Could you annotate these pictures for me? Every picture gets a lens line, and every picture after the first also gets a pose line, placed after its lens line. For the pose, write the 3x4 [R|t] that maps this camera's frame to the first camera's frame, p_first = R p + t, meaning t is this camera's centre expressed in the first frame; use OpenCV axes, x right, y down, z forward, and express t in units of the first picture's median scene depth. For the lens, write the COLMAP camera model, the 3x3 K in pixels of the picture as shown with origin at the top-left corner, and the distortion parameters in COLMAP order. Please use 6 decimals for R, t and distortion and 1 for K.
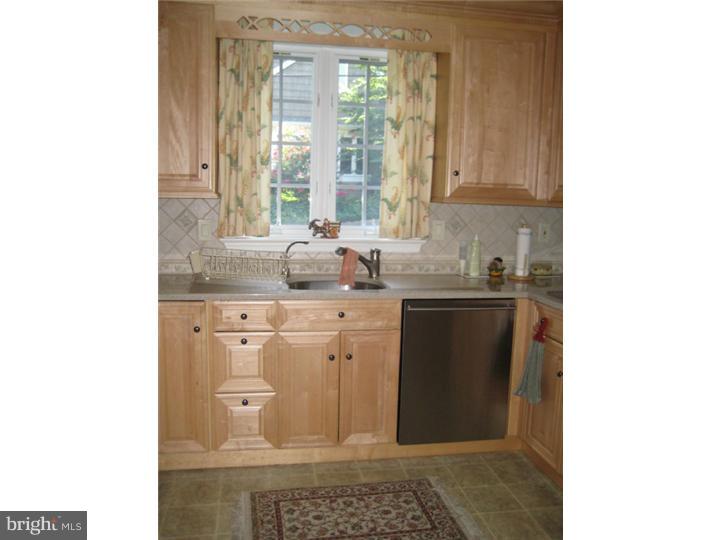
lens RADIAL K [[756.3, 0, 360.0], [0, 756.3, 270.0], [0, 0, 1]] dist [-0.074574, 0.006902]
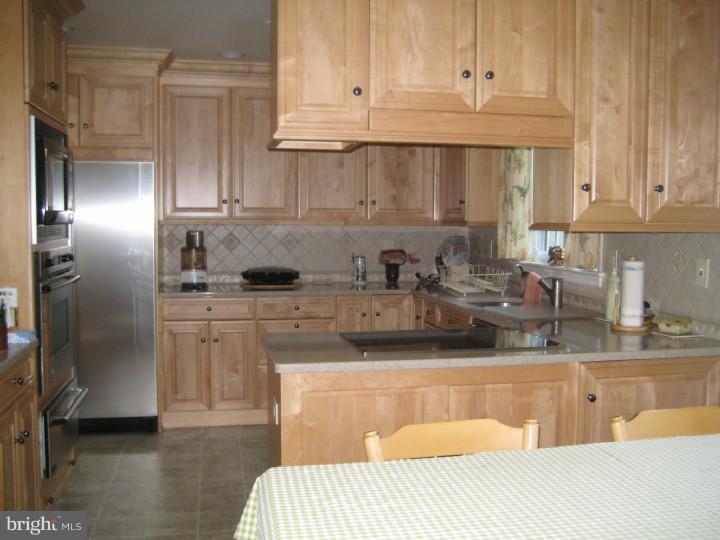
lens RADIAL K [[756.3, 0, 360.0], [0, 756.3, 270.0], [0, 0, 1]] dist [-0.074574, 0.006902]
pose [[-0.022206, 0.054629, -0.998260, 0.960471], [-0.029728, 0.998028, 0.055278, -0.081176], [0.999311, 0.030904, -0.020538, 0.772784]]
